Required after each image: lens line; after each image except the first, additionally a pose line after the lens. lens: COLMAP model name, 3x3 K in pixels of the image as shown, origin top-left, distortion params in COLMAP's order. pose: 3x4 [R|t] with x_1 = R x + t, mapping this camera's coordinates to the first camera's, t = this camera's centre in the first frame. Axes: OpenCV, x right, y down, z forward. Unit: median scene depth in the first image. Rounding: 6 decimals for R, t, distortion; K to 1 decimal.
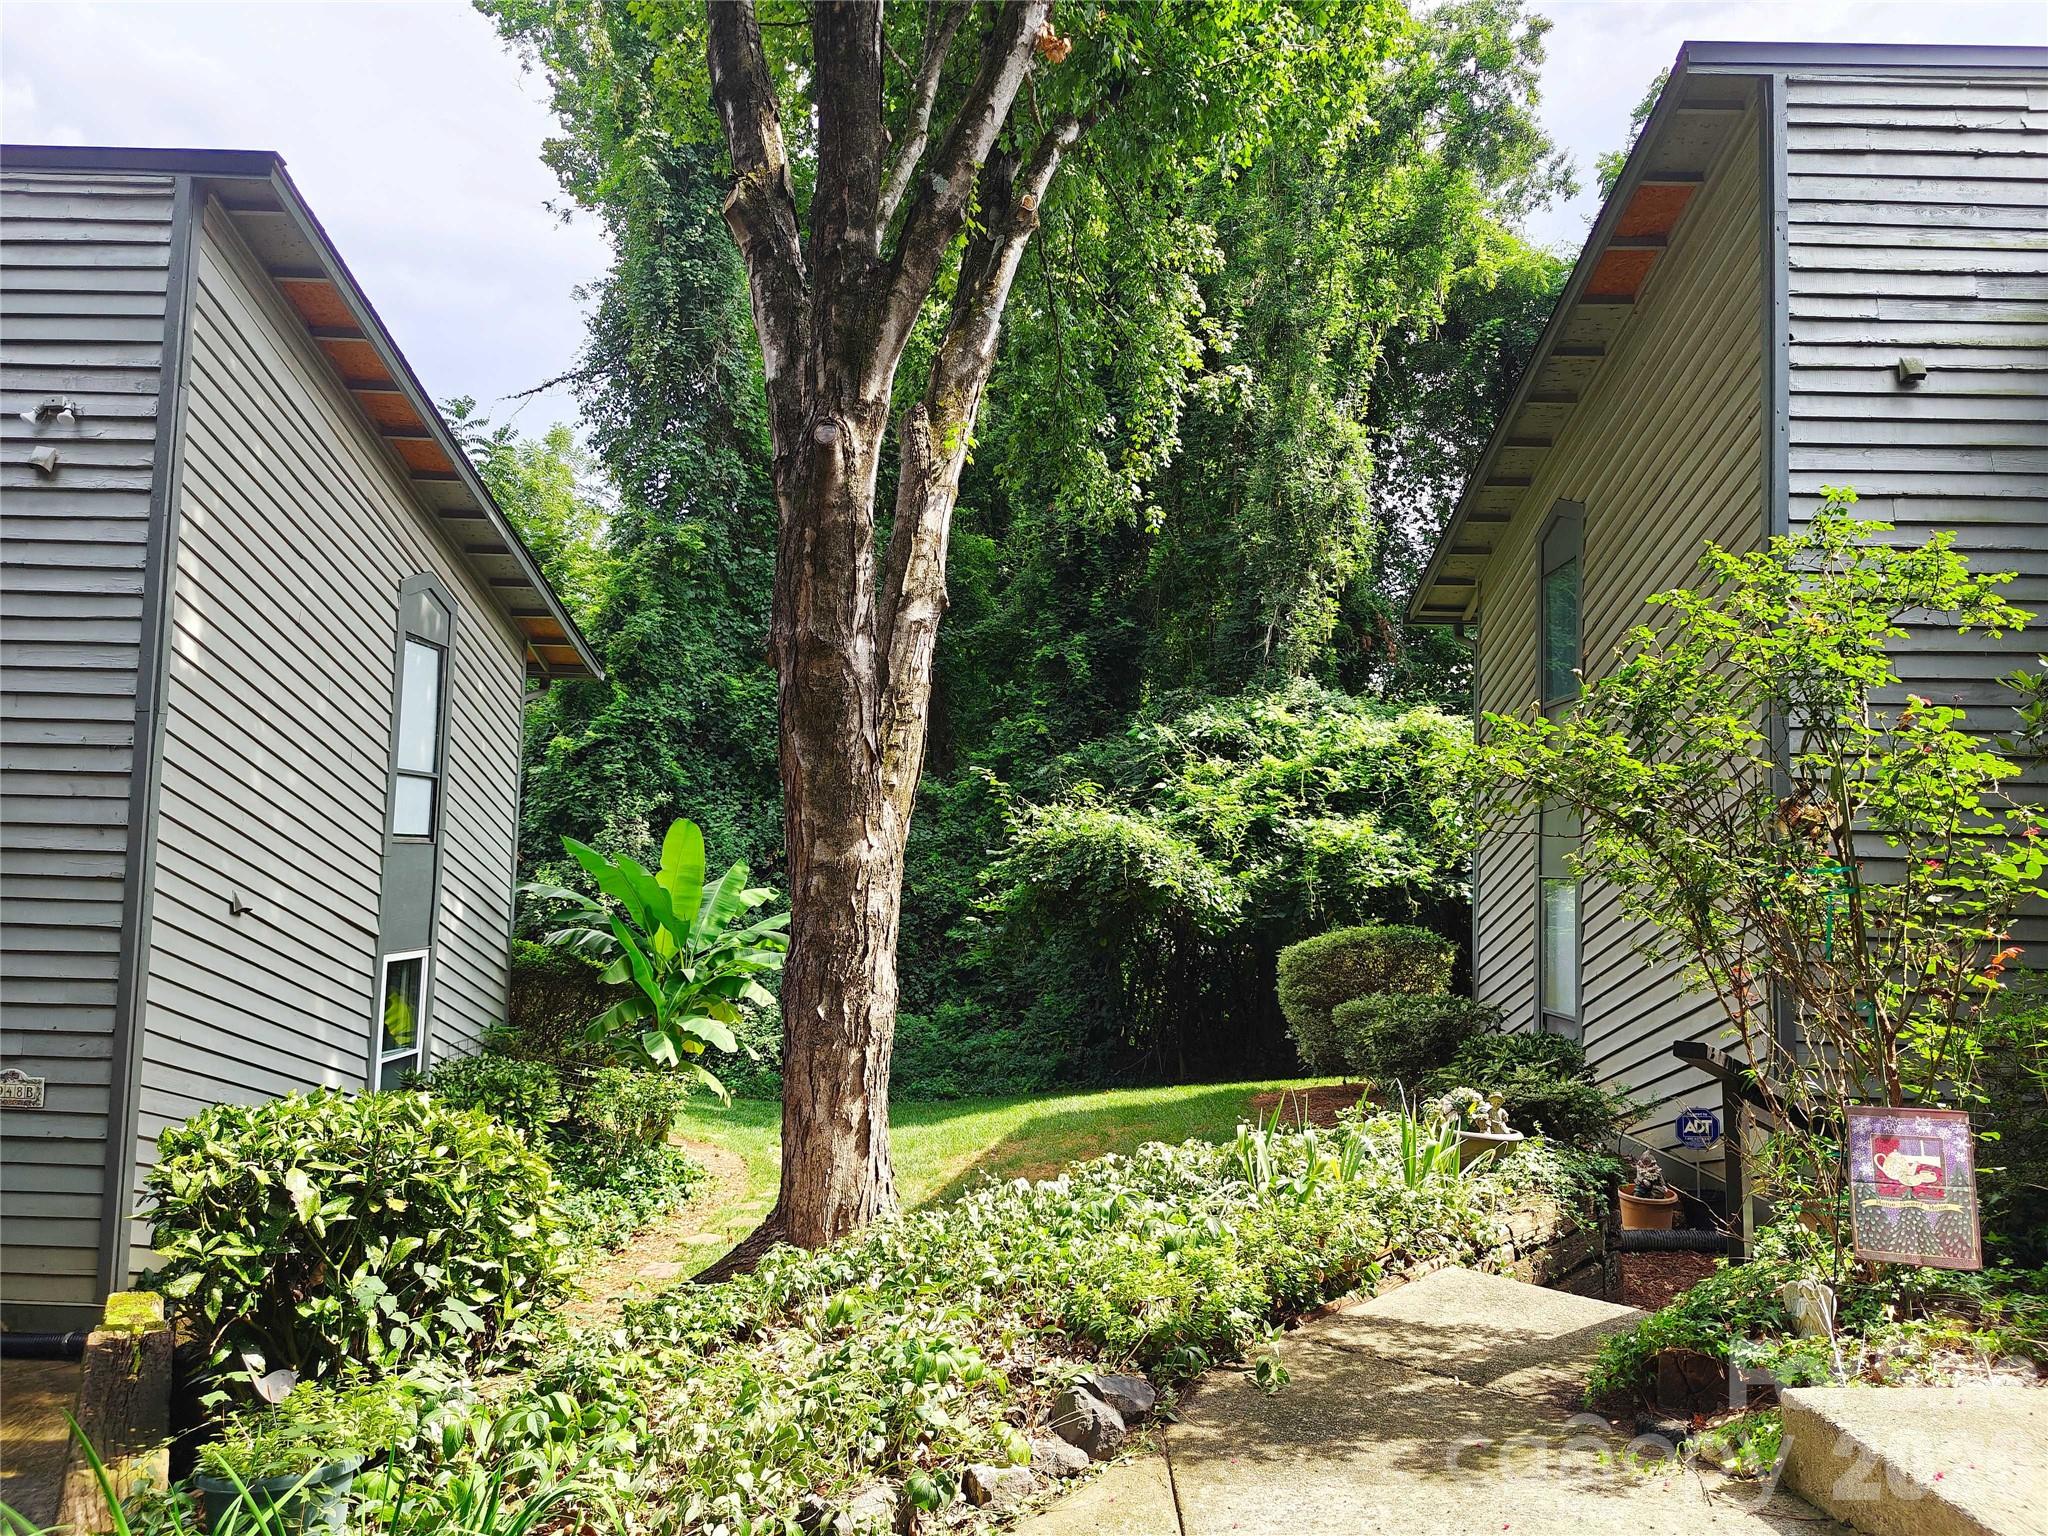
lens RADIAL K [[1392.6, 0, 1033.3], [0, 1392.6, 767.4], [0, 0, 1]] dist [0.003921, 0.000052]
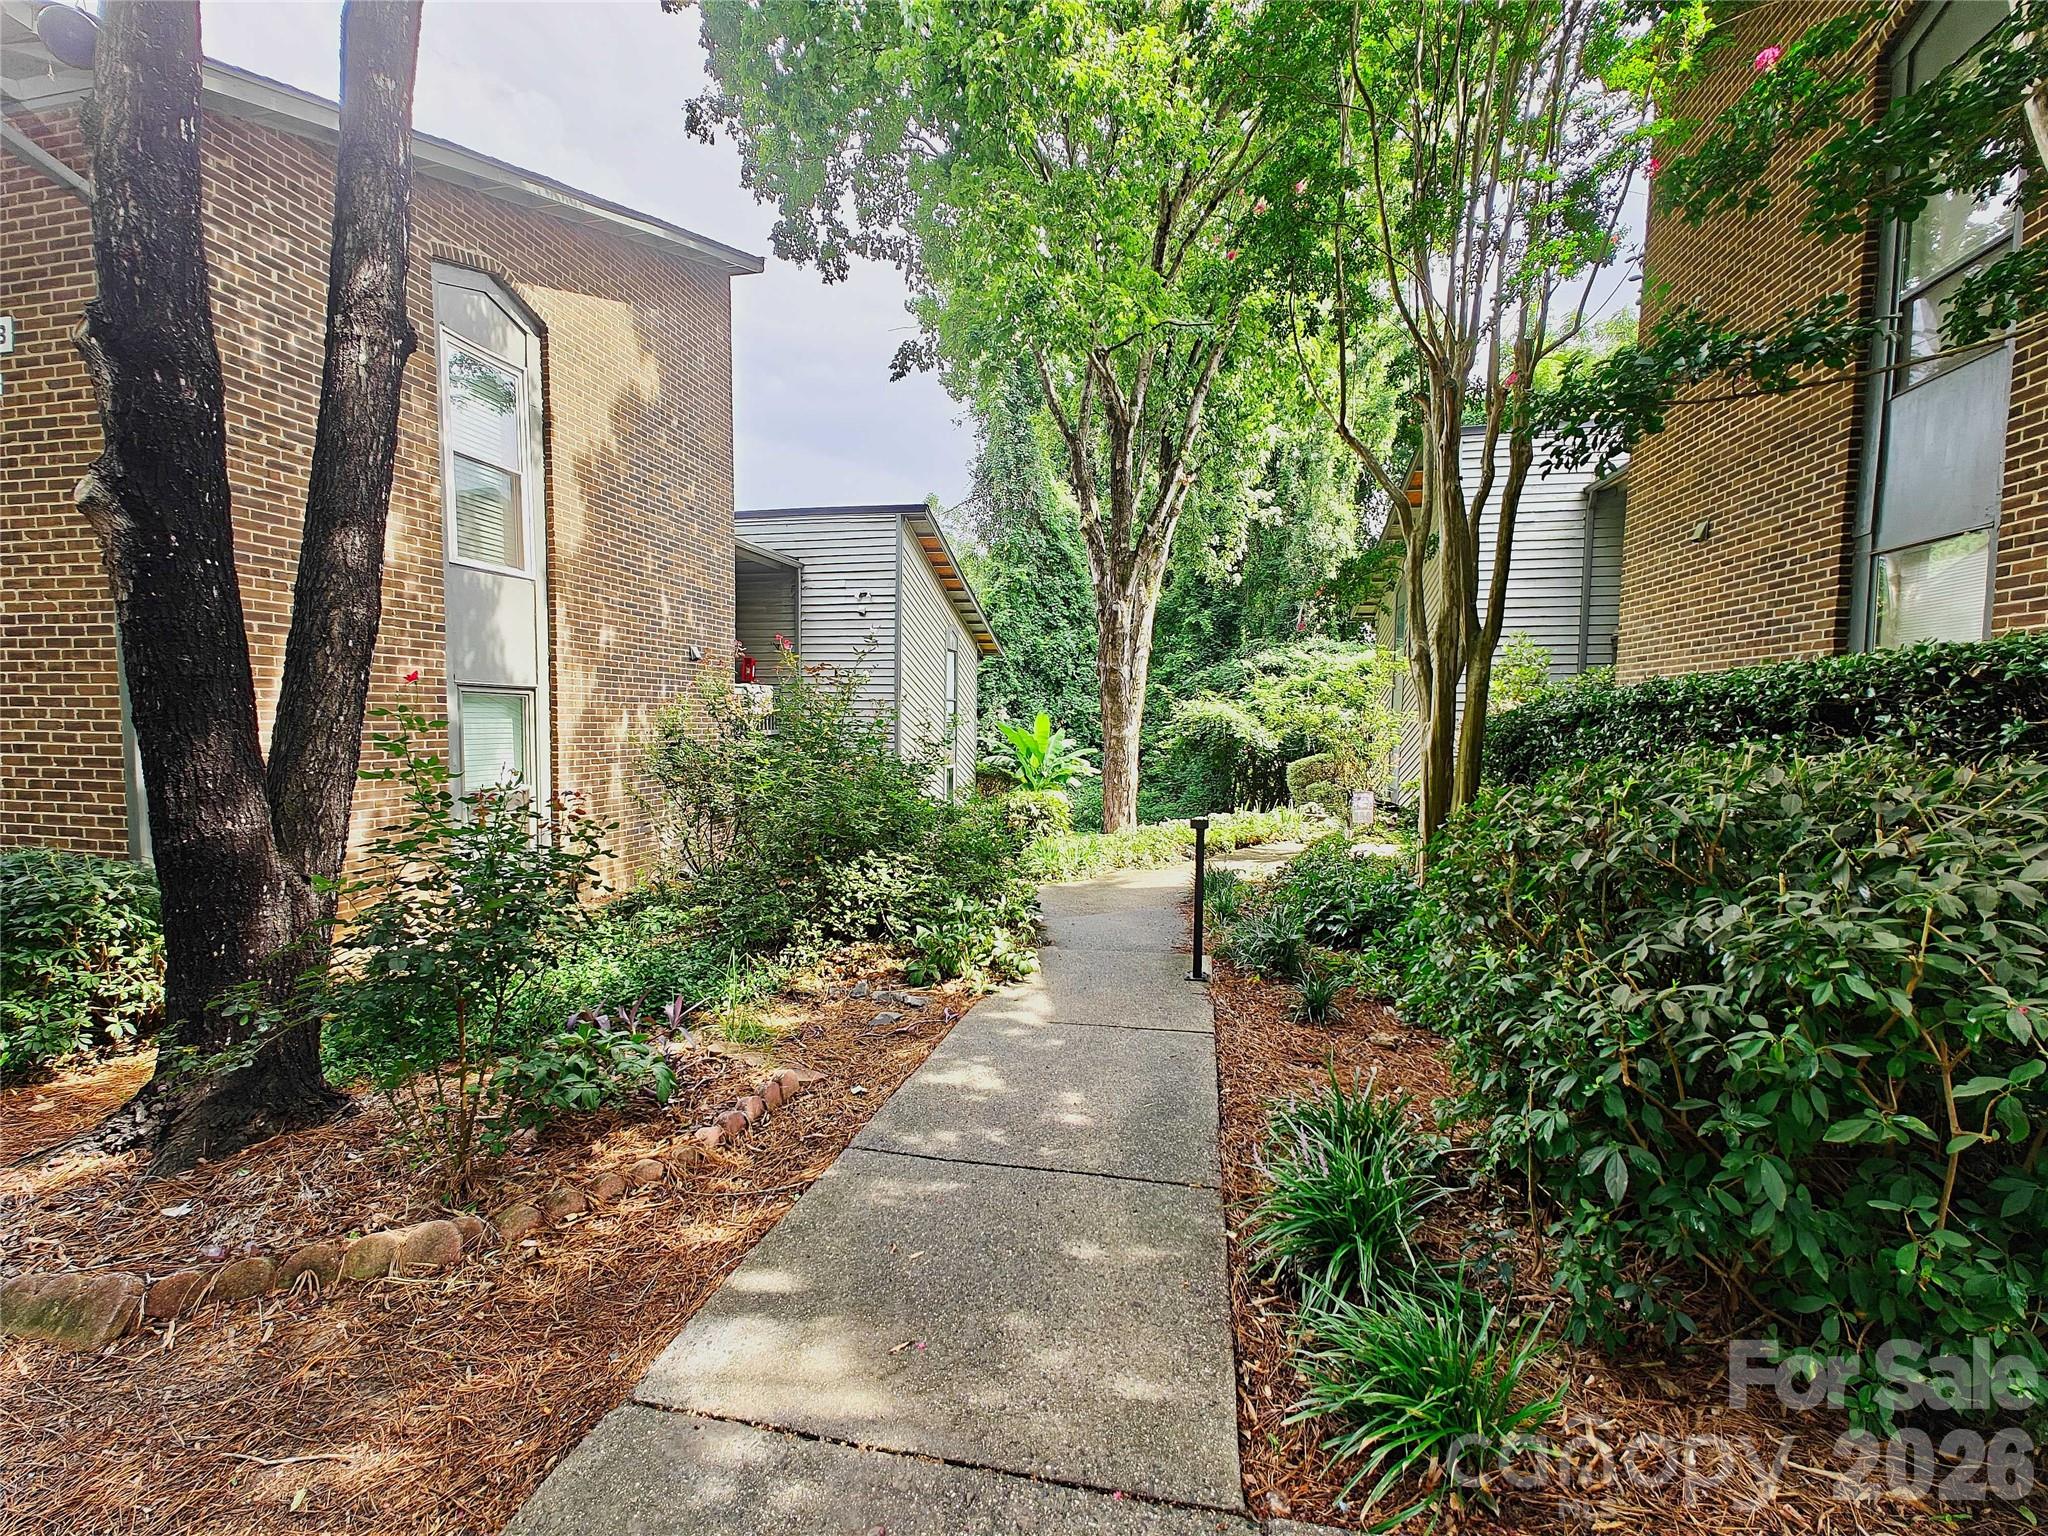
lens RADIAL K [[824.6, 0, 1028.8], [0, 824.6, 764.0], [0, 0, 1]] dist [-0.001007, -0.000004]
pose [[0.981902, -0.003246, -0.189362, 0.007115], [0.026879, 0.992121, 0.122367, -0.047288], [0.187473, -0.125242, 0.974253, -0.404999]]
